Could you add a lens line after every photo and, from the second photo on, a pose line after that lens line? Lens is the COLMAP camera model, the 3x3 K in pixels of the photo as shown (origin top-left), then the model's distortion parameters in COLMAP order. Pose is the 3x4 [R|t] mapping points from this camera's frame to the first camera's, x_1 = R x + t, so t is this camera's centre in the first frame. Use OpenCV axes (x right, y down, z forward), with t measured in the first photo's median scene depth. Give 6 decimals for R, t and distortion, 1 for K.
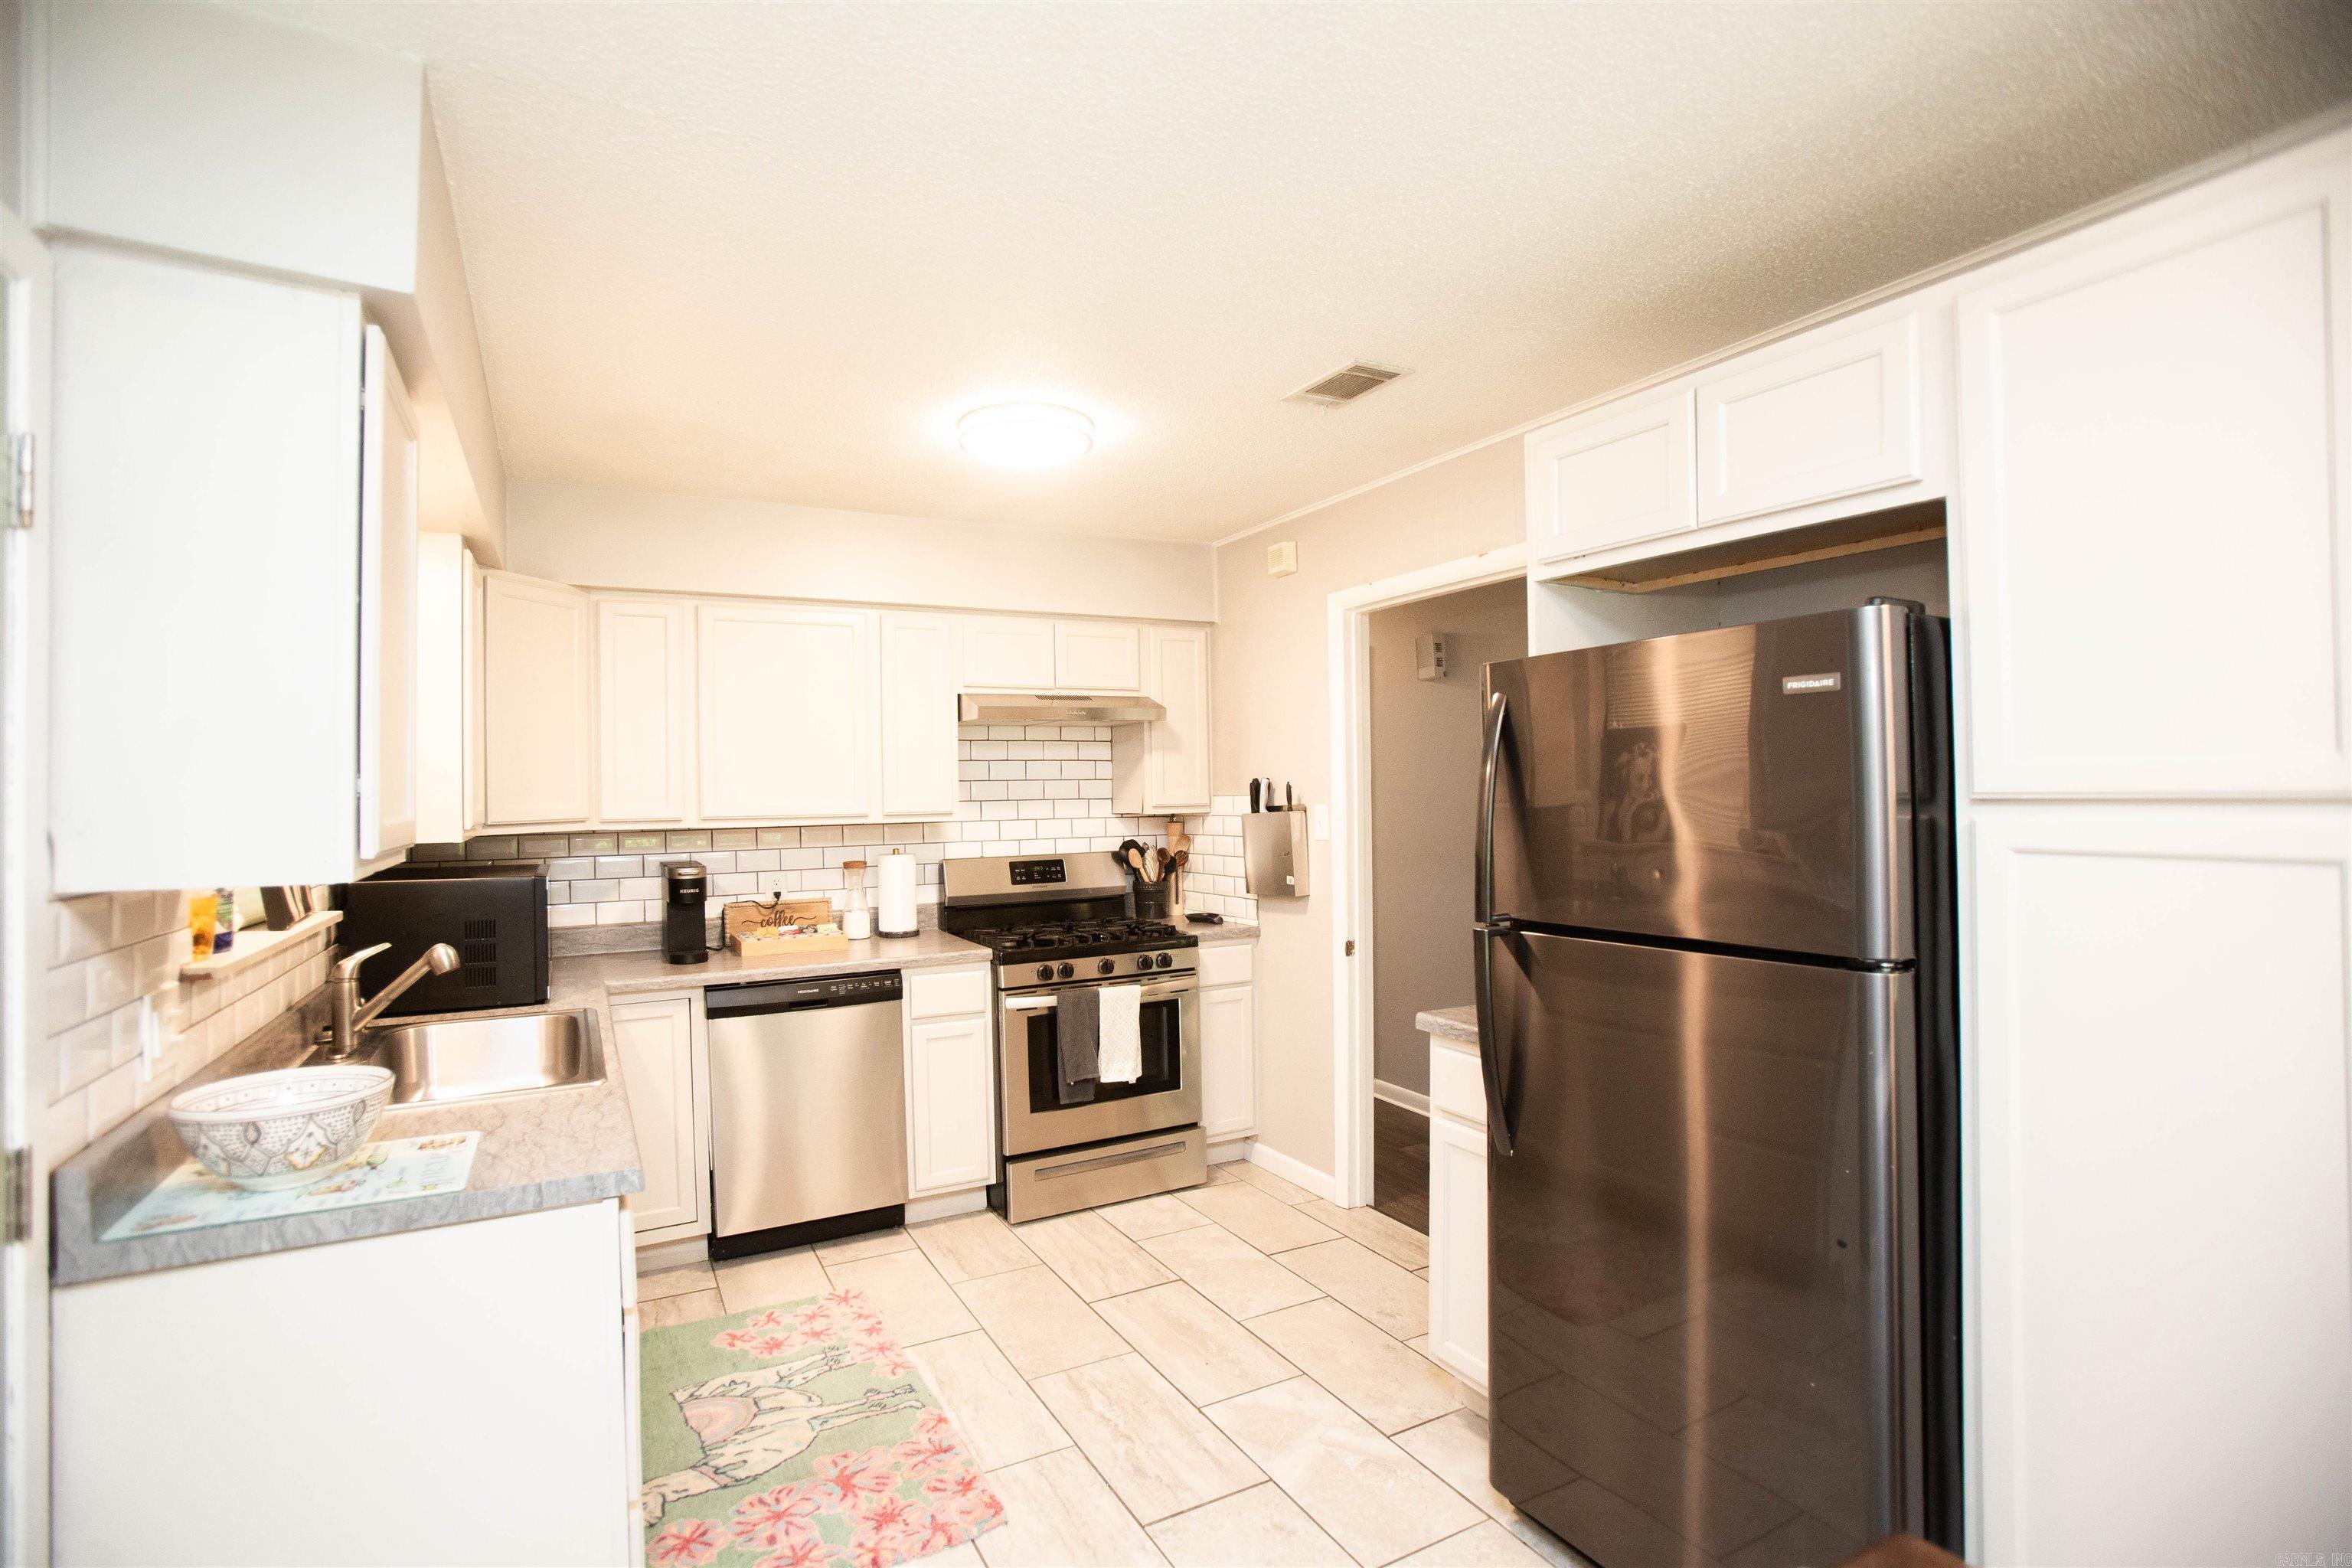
lens RADIAL K [[1100.9, 0, 1134.0], [0, 1100.9, 782.2], [0, 0, 1]] dist [-0.074325, 0.030702]
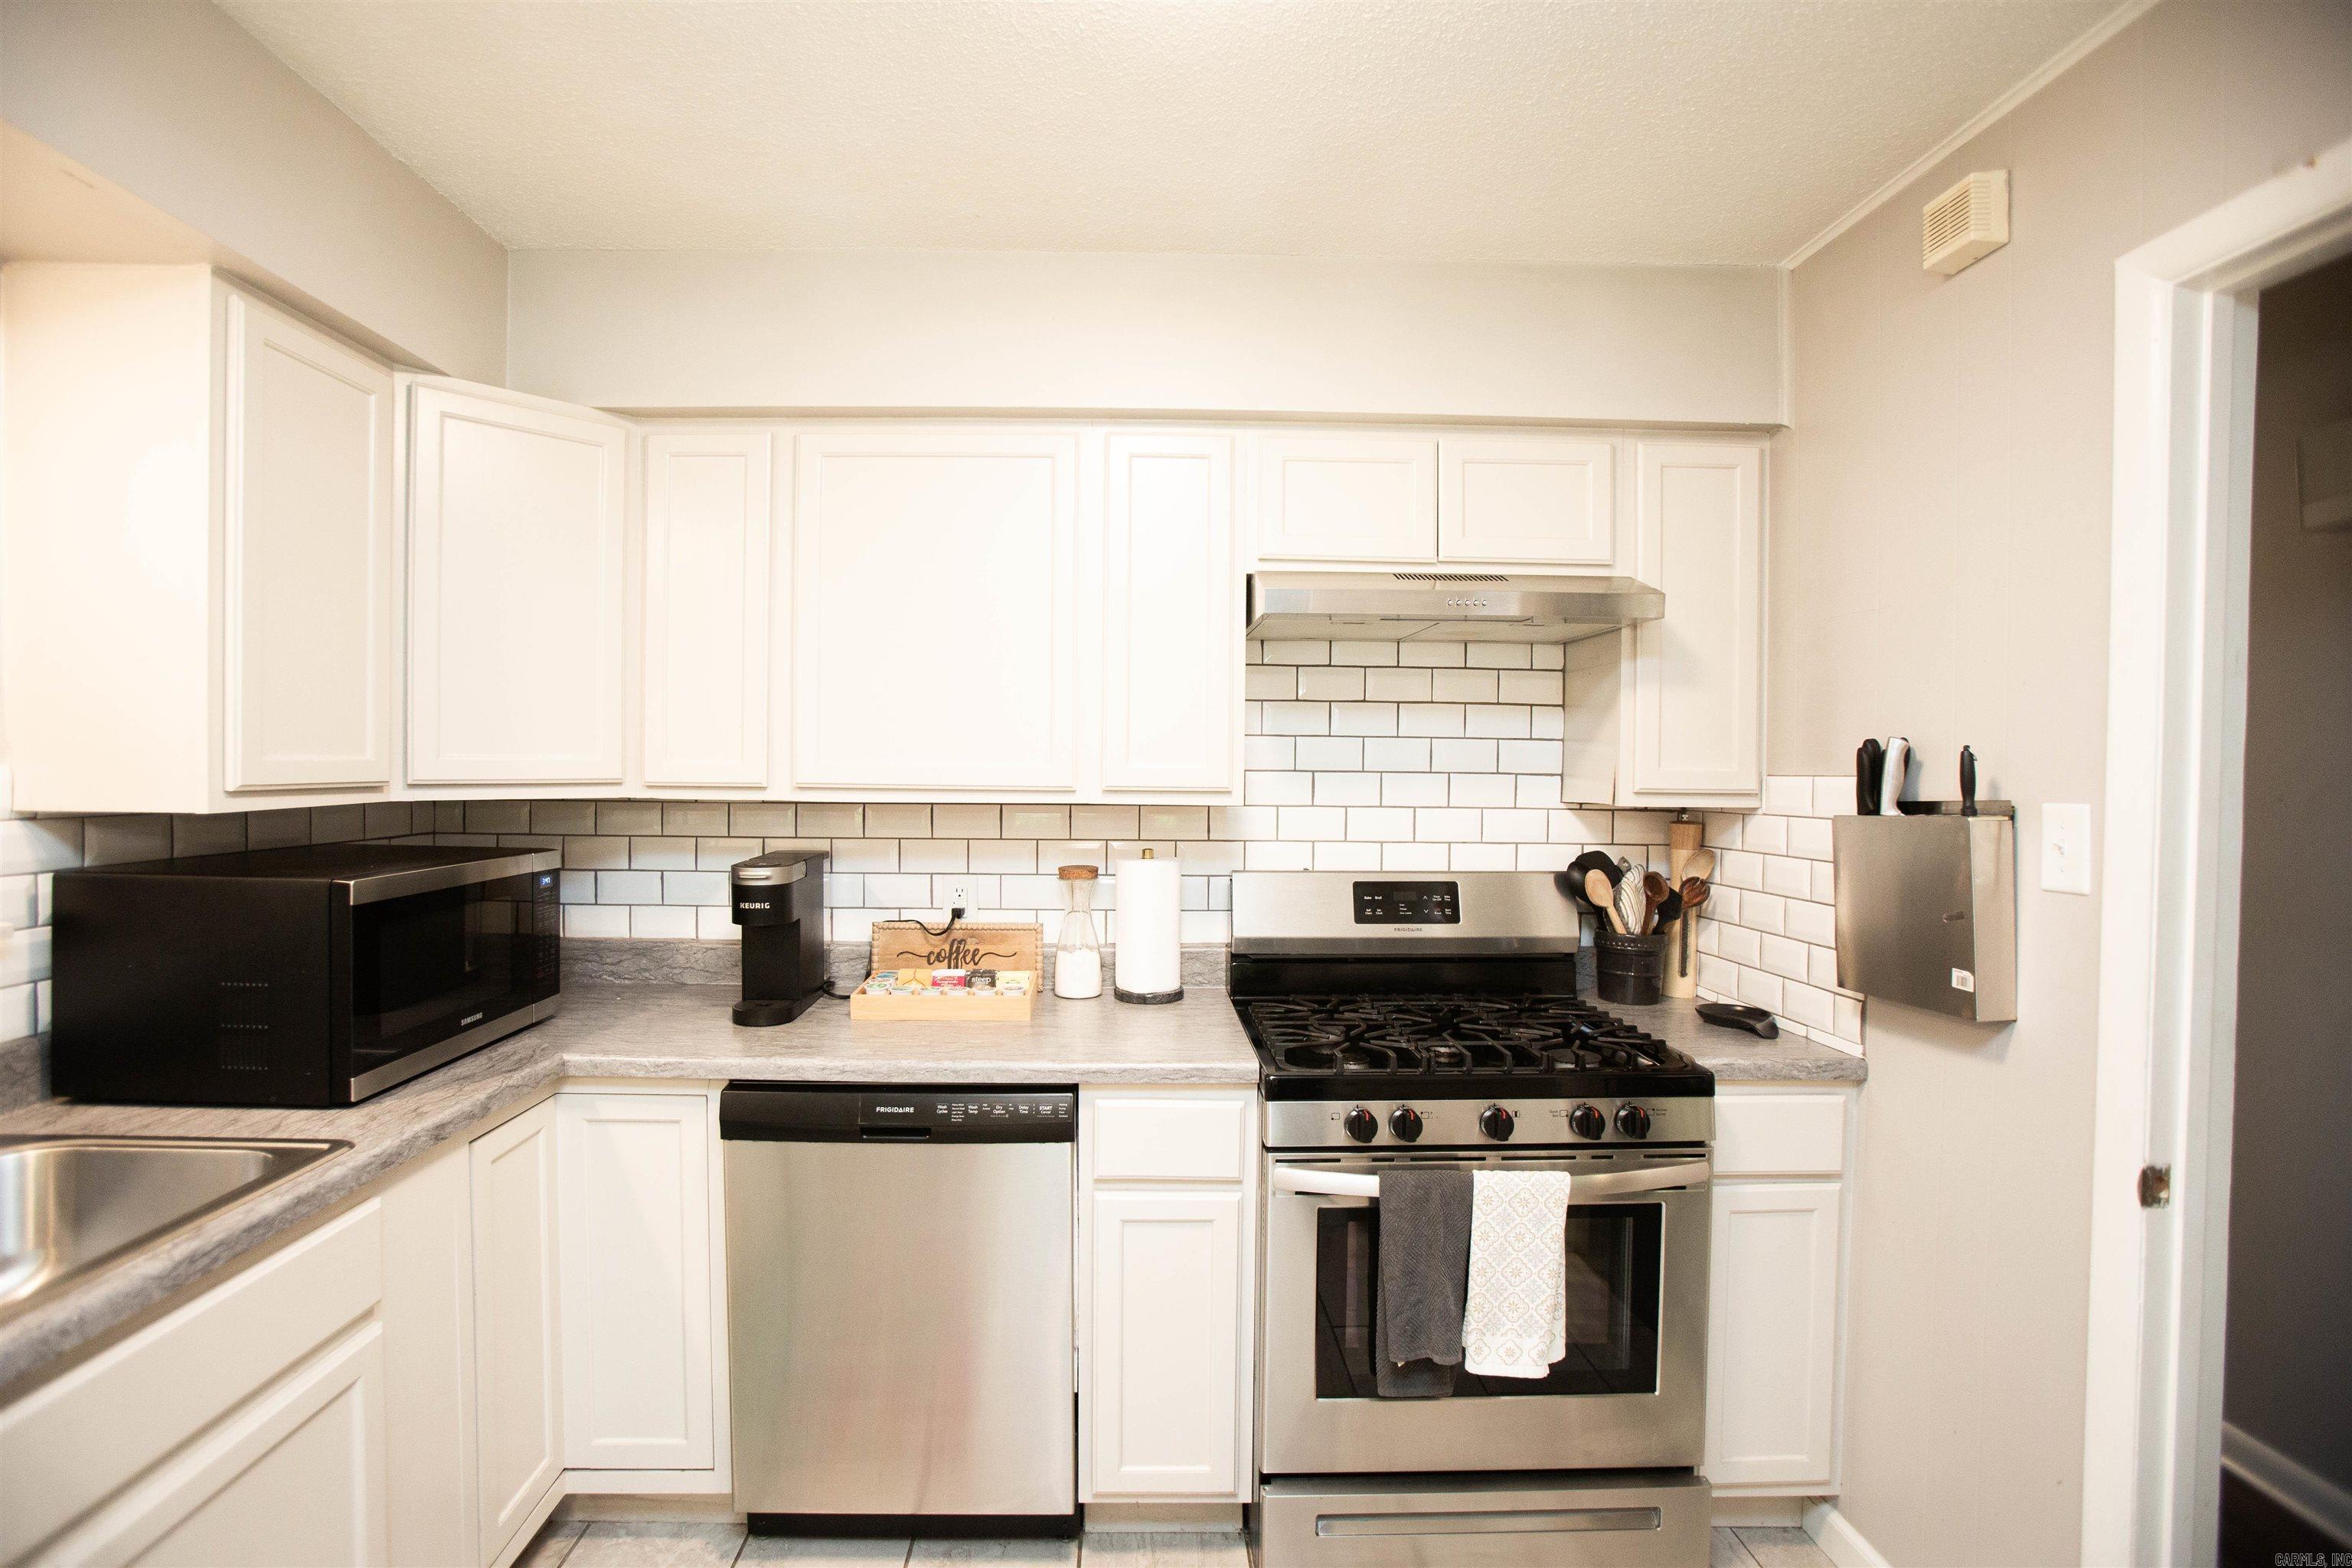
lens RADIAL K [[1100.9, 0, 1134.0], [0, 1100.9, 782.2], [0, 0, 1]] dist [-0.074325, 0.030702]
pose [[0.893213, 0.032828, -0.448434, 0.037503], [-0.022438, 0.999343, 0.028465, 0.009009], [0.449074, -0.015363, 0.893363, 0.475024]]
